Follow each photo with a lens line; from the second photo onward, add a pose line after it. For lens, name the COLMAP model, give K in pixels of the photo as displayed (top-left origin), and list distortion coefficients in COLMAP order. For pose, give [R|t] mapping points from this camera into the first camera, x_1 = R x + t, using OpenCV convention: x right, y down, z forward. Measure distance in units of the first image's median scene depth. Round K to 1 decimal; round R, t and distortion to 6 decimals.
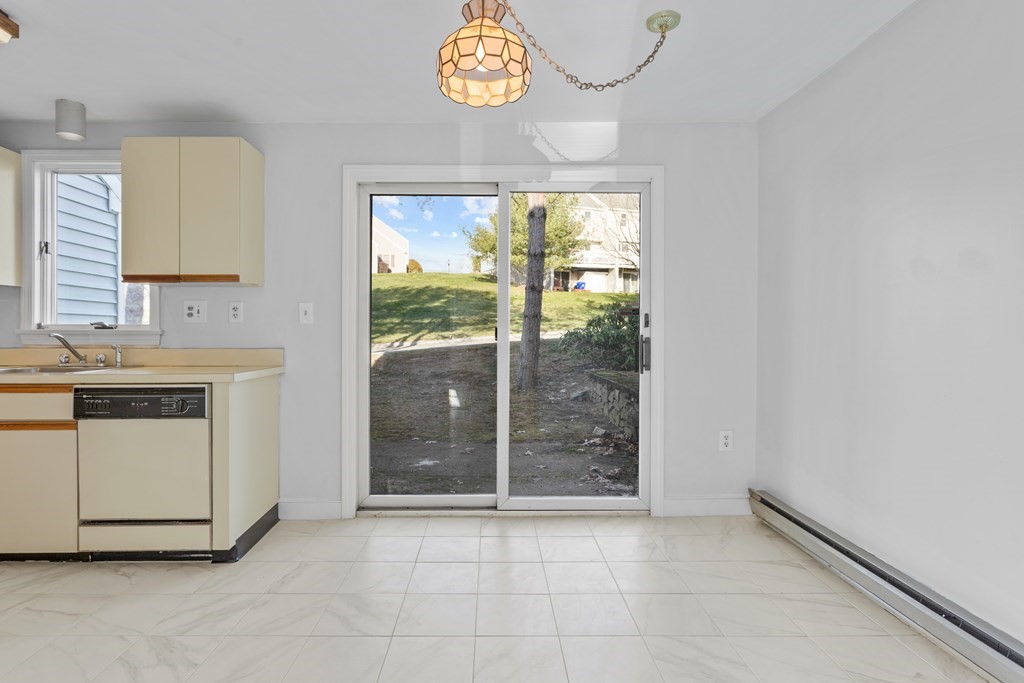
lens RADIAL K [[522.4, 0, 509.4], [0, 522.4, 336.1], [0, 0, 1]] dist [-0.000266, -0.000321]
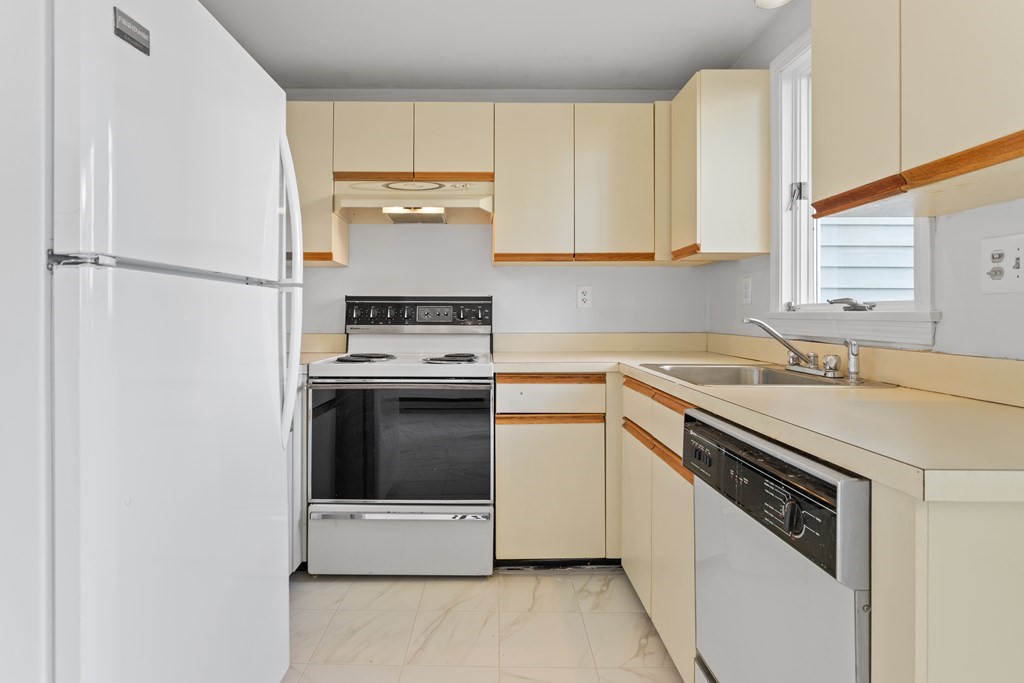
lens RADIAL K [[521.7, 0, 471.4], [0, 521.7, 314.5], [0, 0, 1]] dist [-0.000485, -0.000095]
pose [[-0.048521, 0.000160, -0.998822, -0.199744], [-0.006603, 0.999978, 0.000481, -0.006992], [0.998800, 0.006619, -0.048519, 0.638695]]
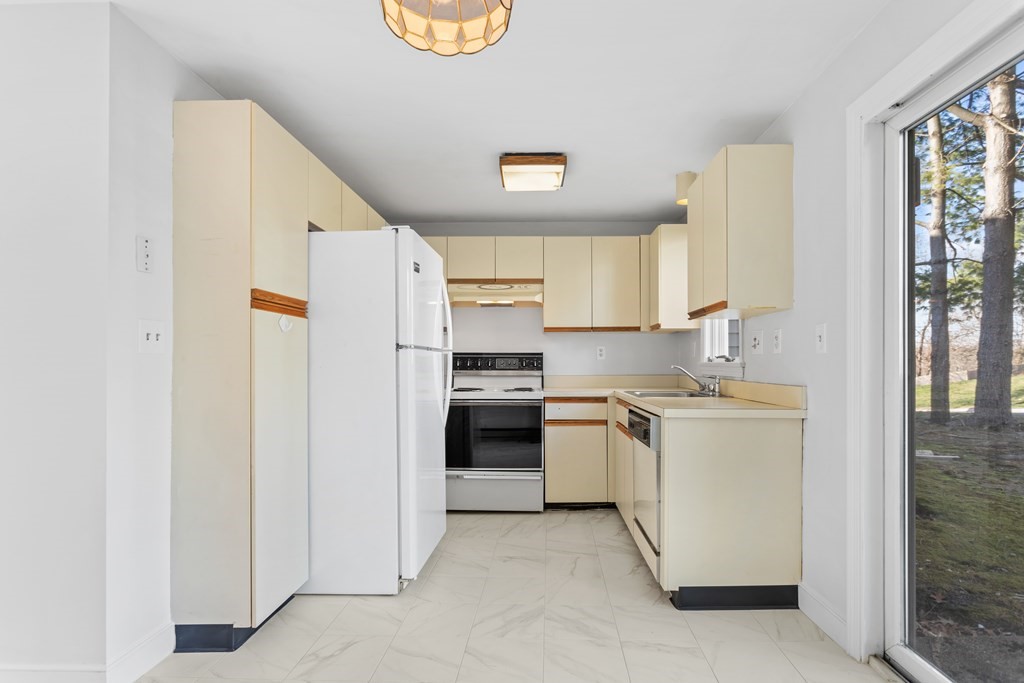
lens RADIAL K [[523.5, 0, 514.5], [0, 523.5, 356.8], [0, 0, 1]] dist [-0.000322, -0.000076]
pose [[-0.066977, -0.011576, -0.997687, 0.375426], [-0.004509, 0.999926, -0.011299, -0.009667], [0.997744, 0.003742, -0.067025, 0.650046]]
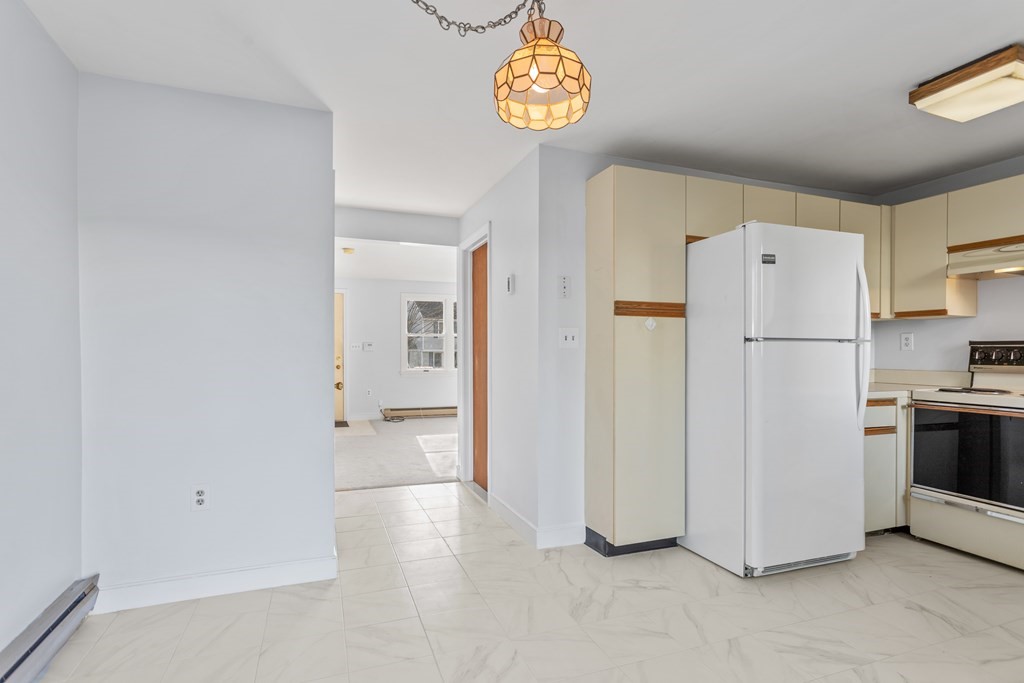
lens RADIAL K [[516.7, 0, 526.6], [0, 516.7, 350.1], [0, 0, 1]] dist [0.000767, 0.000241]
pose [[-0.938085, -0.002283, -0.346399, 0.183634], [-0.003082, 0.999994, 0.001757, -0.017533], [0.346392, 0.002716, -0.938086, 1.094379]]
